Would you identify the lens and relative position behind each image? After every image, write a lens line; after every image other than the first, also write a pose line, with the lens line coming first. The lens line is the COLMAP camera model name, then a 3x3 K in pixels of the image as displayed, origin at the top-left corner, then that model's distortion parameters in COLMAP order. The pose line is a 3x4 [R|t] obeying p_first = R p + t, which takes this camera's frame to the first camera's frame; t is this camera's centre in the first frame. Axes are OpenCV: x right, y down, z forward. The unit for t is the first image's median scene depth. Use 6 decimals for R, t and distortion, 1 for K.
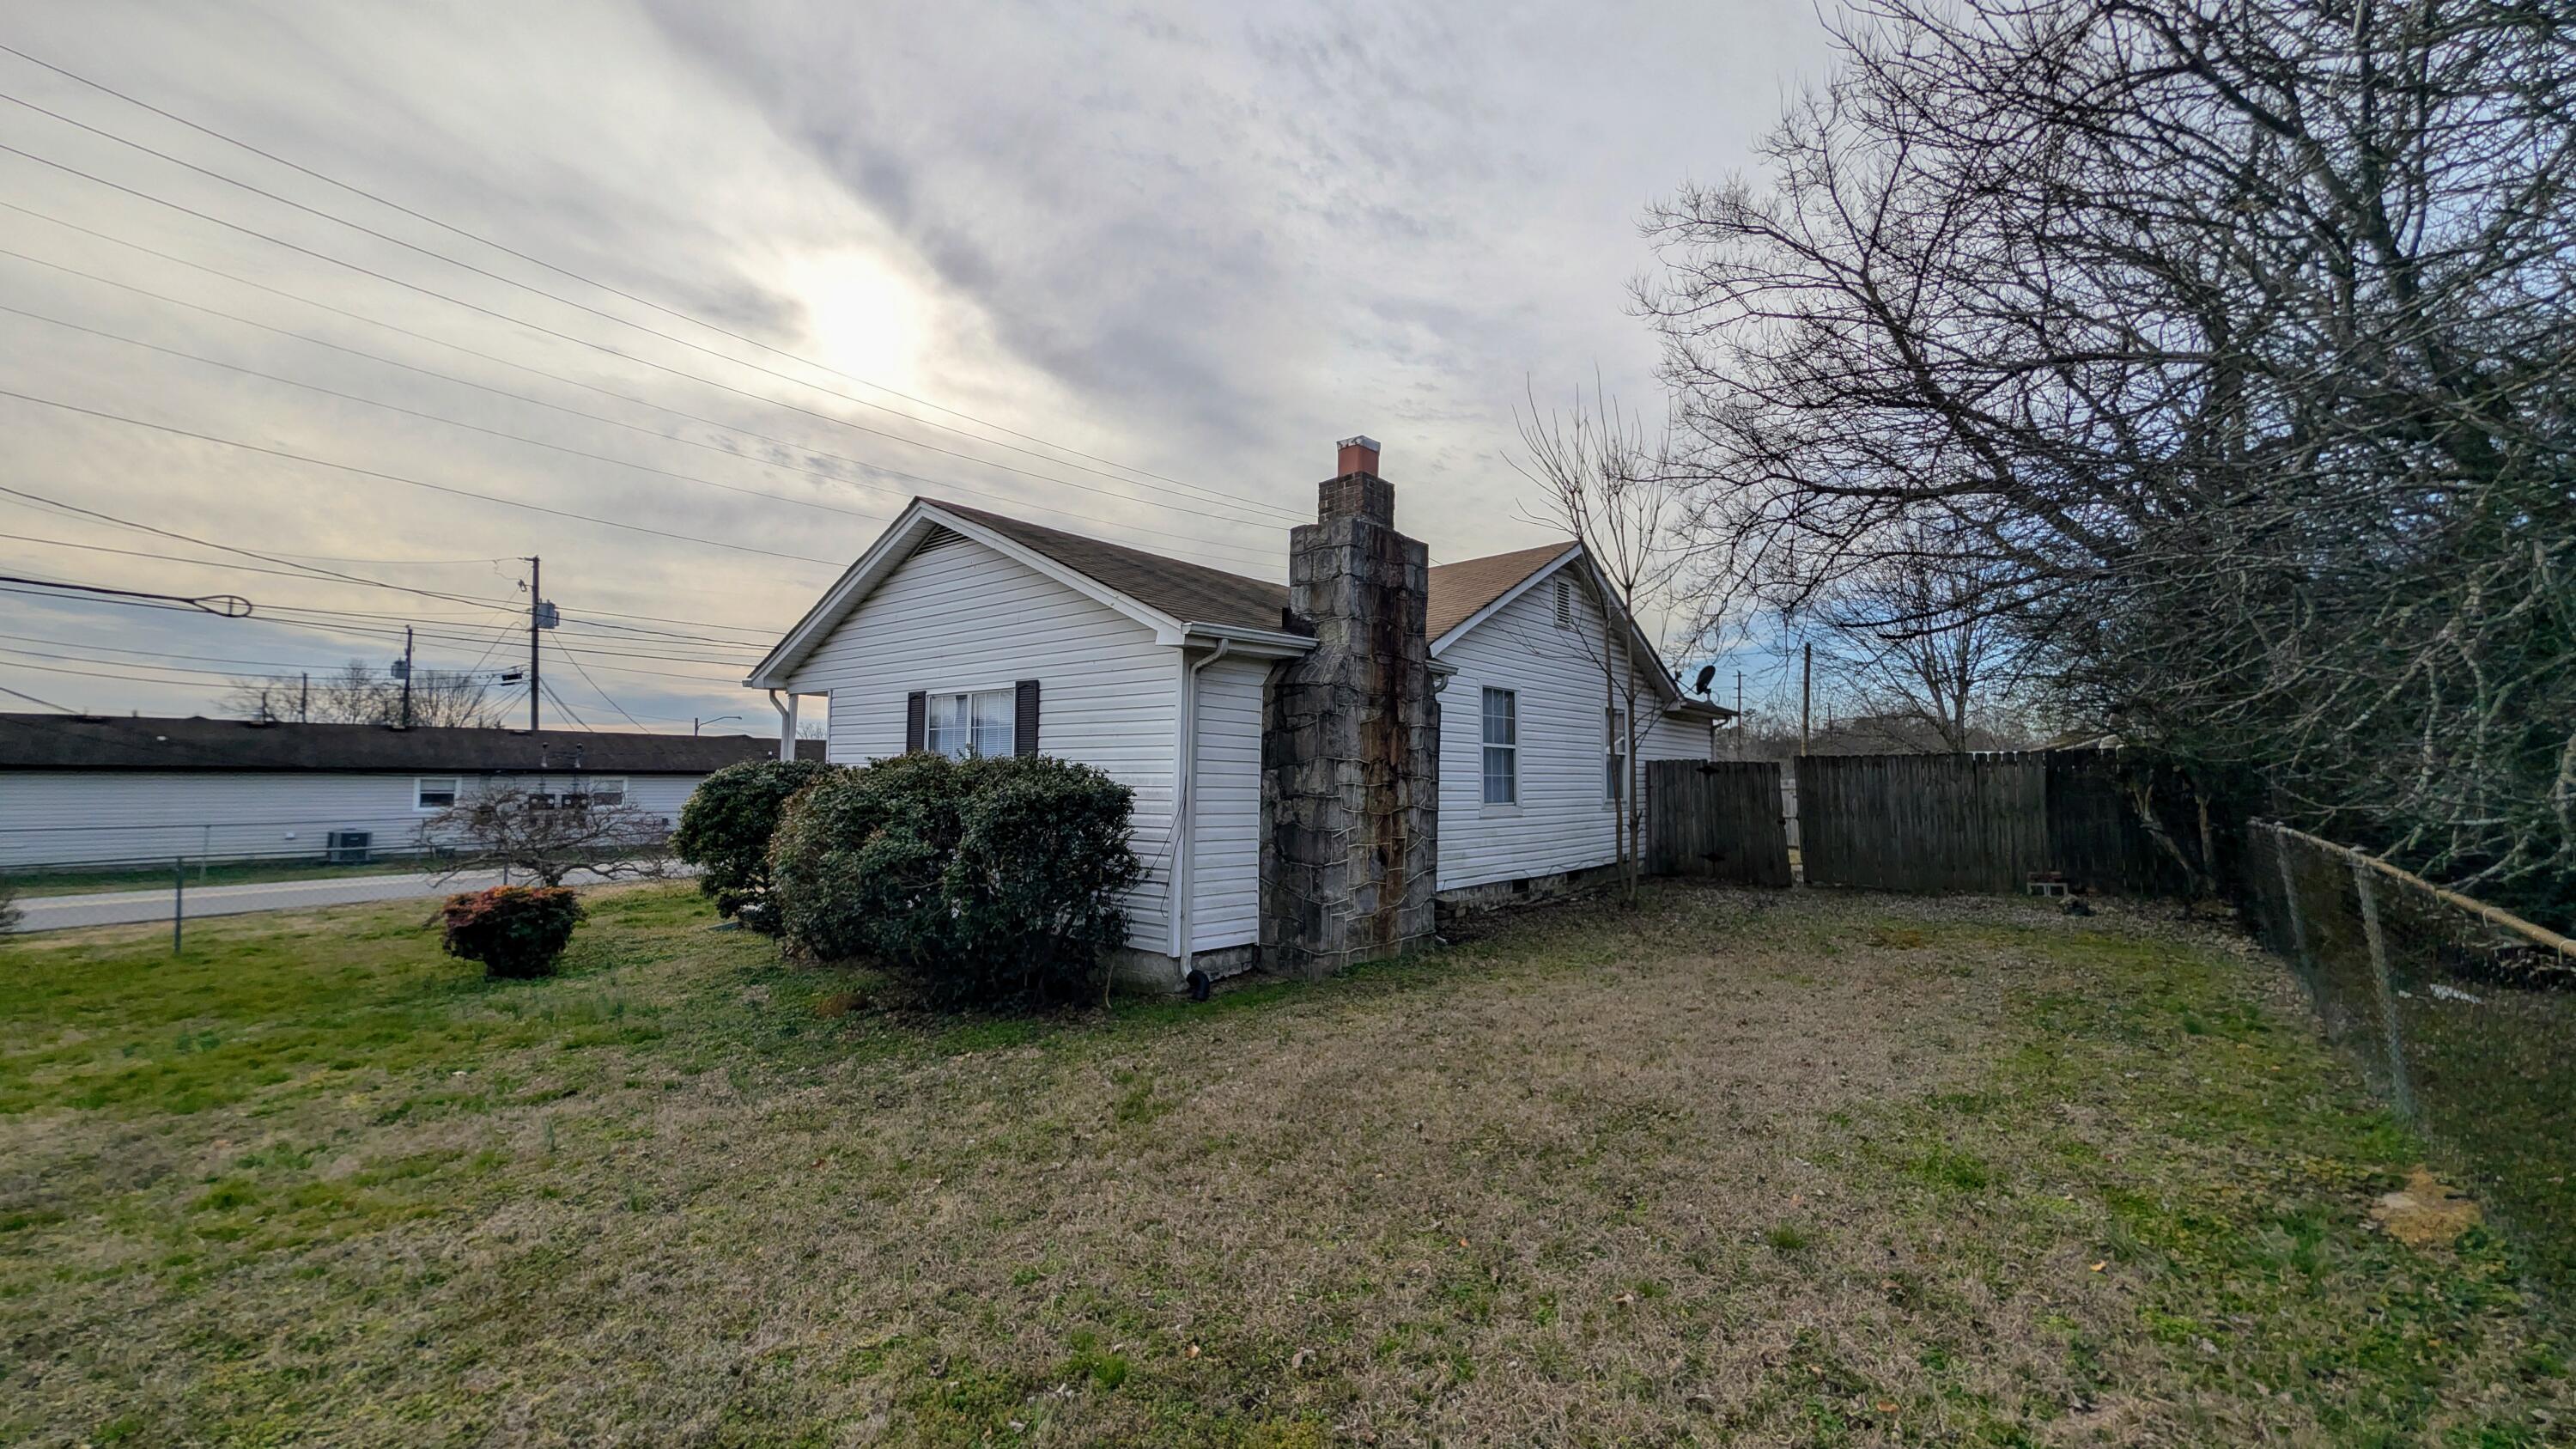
lens RADIAL K [[979.8, 0, 1275.5], [0, 979.8, 727.5], [0, 0, 1]] dist [0.002193, 0.000036]
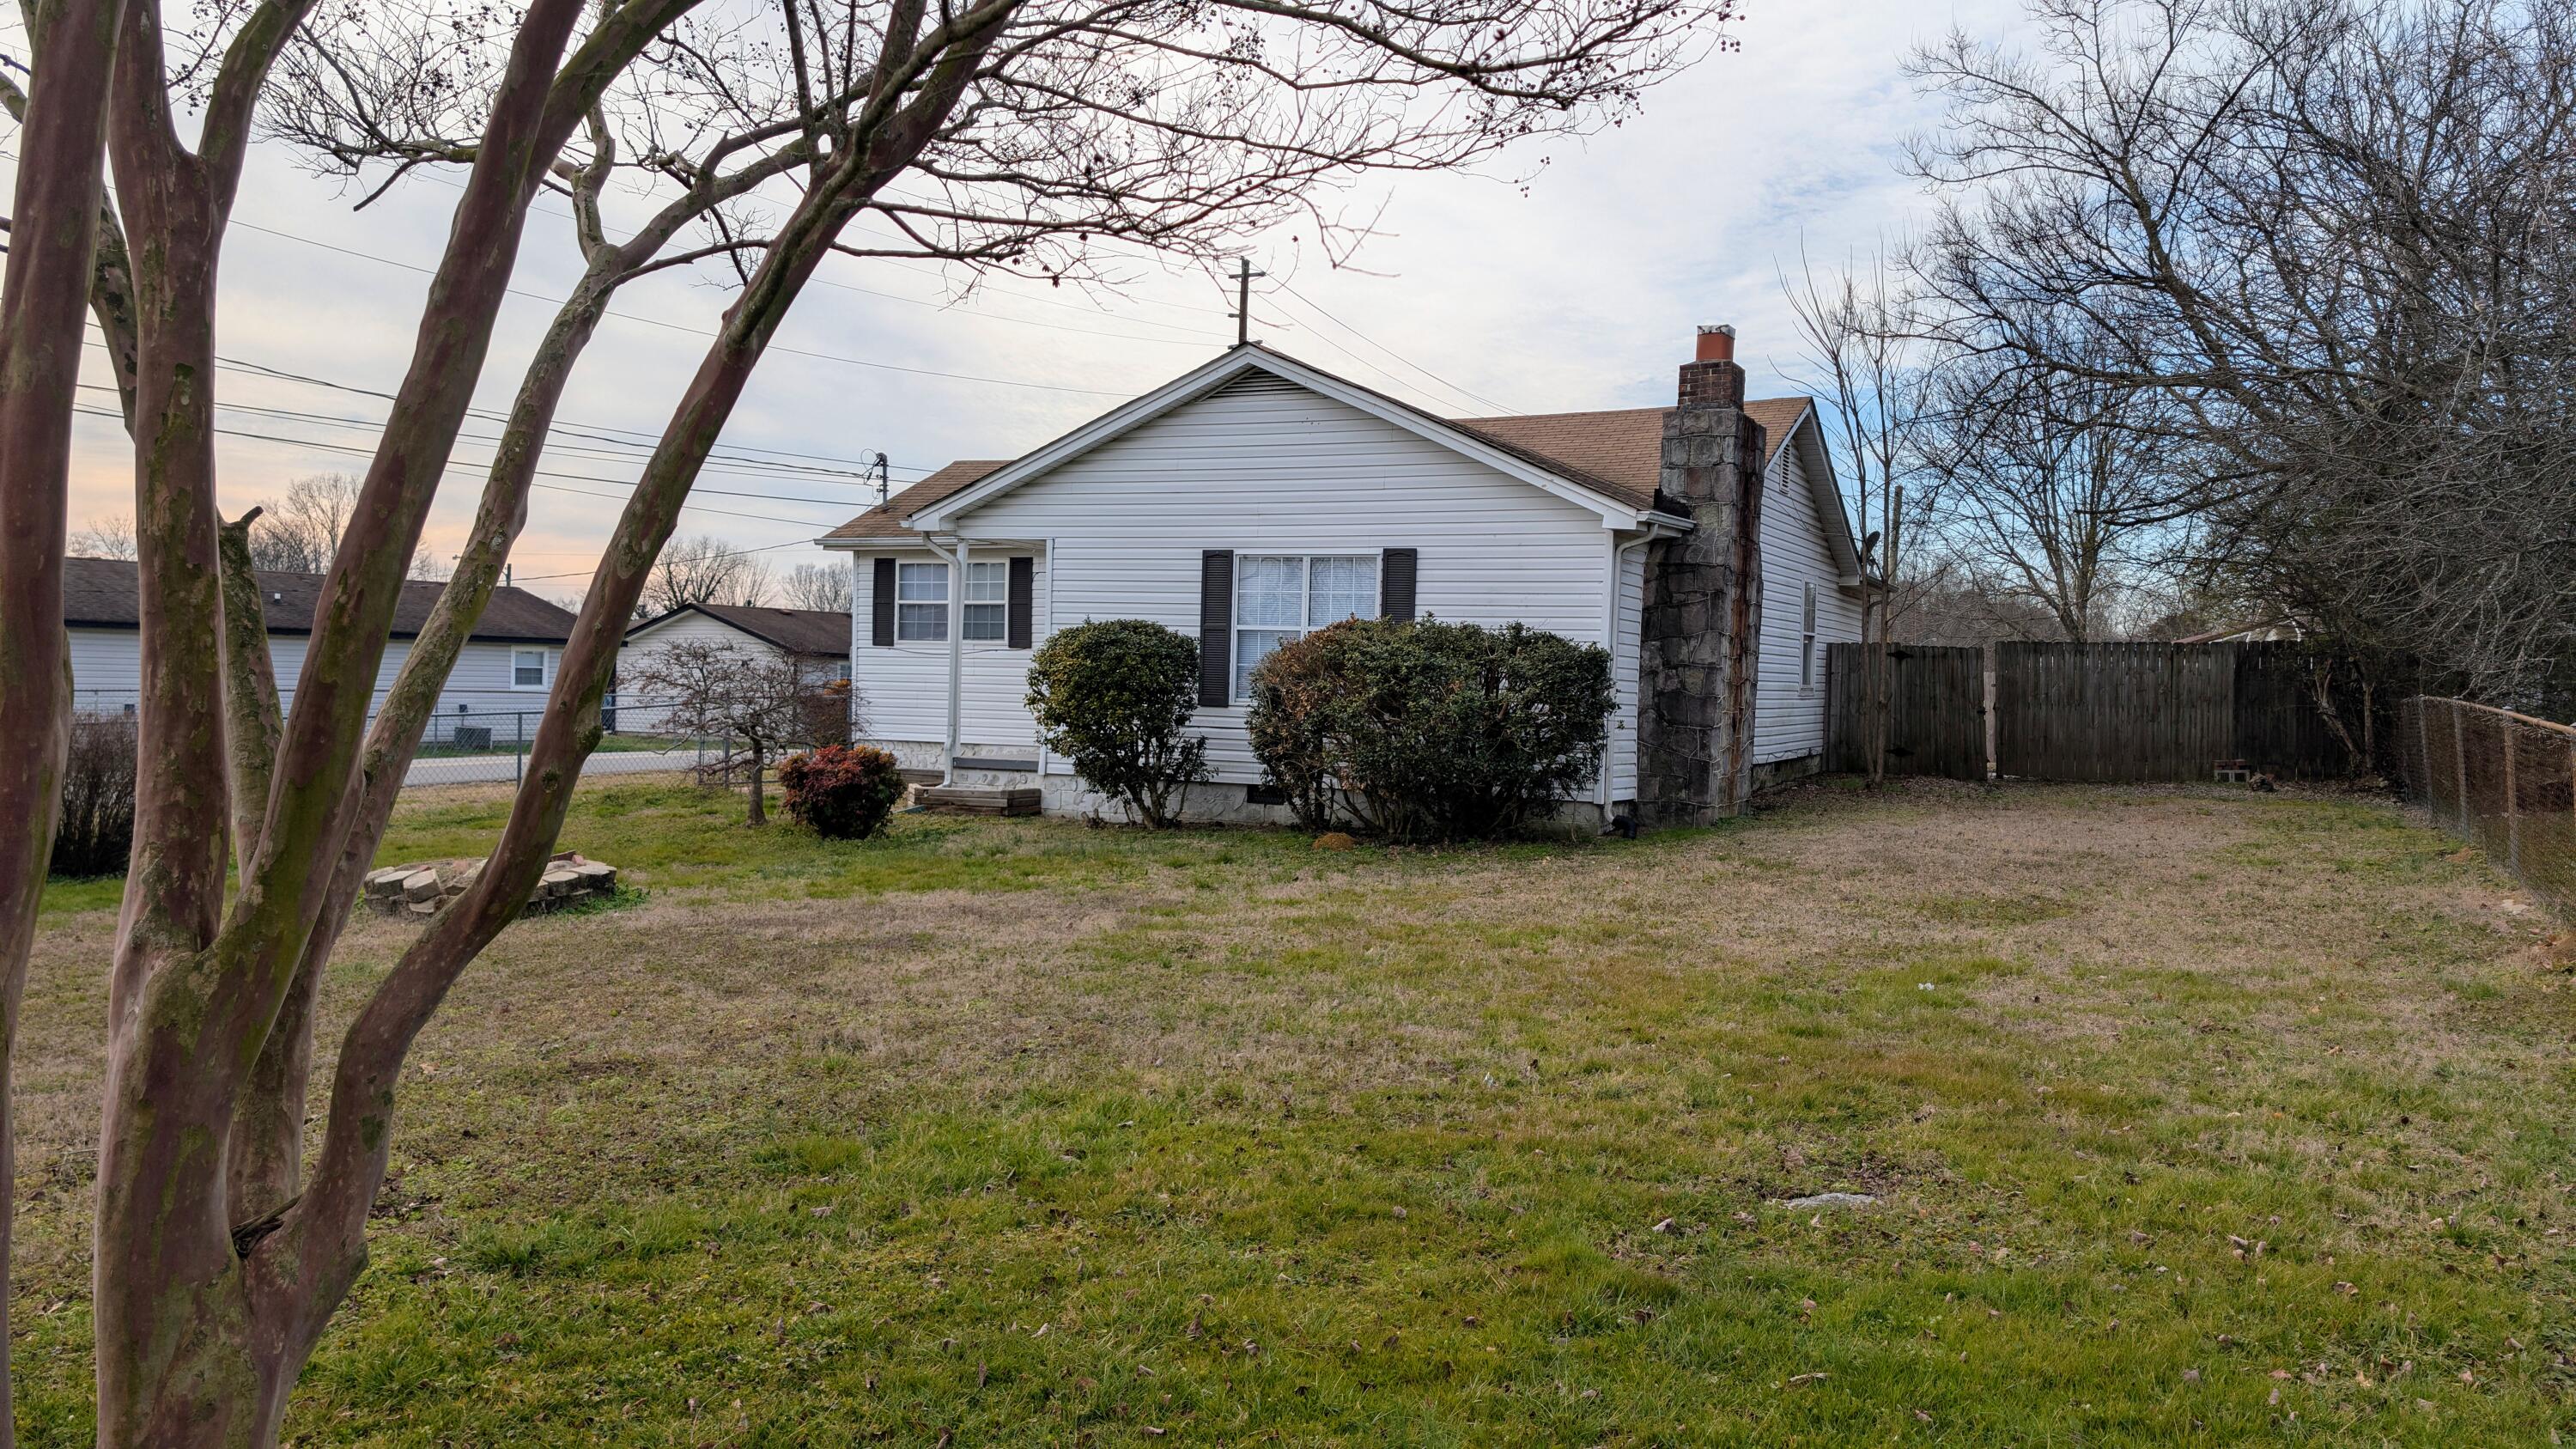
lens RADIAL K [[1789.0, 0, 1290.9], [0, 1789.0, 724.0], [0, 0, 1]] dist [0.007446, -0.004130]
pose [[0.973994, 0.013124, 0.226193, -0.782763], [-0.031591, 0.996436, 0.078219, -0.007479], [-0.224361, -0.083330, 0.970937, -0.781876]]
